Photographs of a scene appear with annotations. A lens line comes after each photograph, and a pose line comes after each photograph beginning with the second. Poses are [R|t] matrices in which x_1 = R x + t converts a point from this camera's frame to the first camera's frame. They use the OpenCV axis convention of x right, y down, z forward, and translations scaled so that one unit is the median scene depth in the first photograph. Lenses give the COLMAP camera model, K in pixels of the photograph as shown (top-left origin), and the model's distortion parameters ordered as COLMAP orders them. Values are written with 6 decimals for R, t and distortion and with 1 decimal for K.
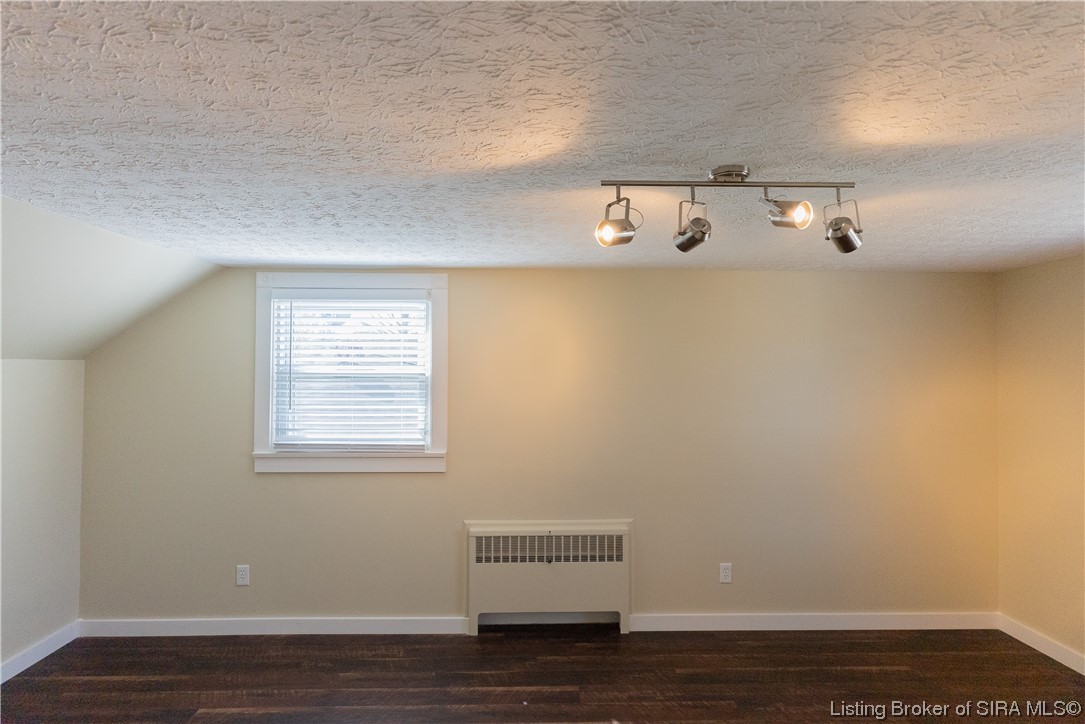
lens RADIAL K [[587.2, 0, 542.5], [0, 587.2, 362.0], [0, 0, 1]] dist [0.000579, 0.000836]
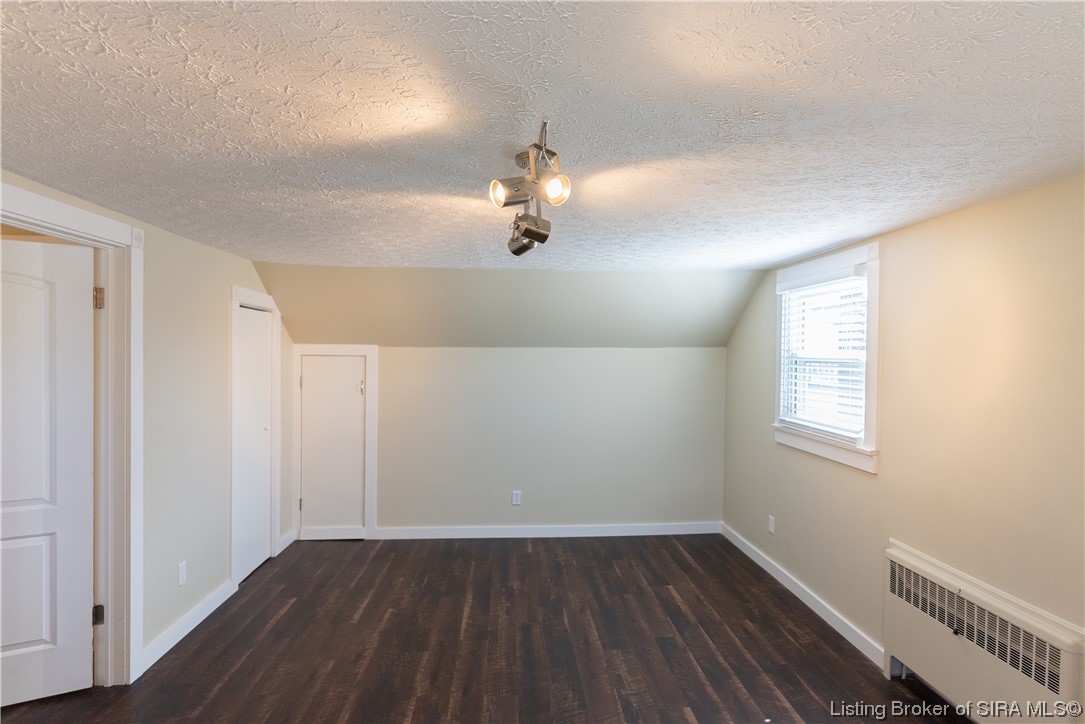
lens RADIAL K [[587.2, 0, 542.5], [0, 587.2, 362.0], [0, 0, 1]] dist [0.000579, 0.000836]
pose [[0.034220, 0.010470, -0.999359, 0.719934], [0.024172, 0.999644, 0.011300, 0.002674], [0.999122, -0.024543, 0.033955, 0.525572]]
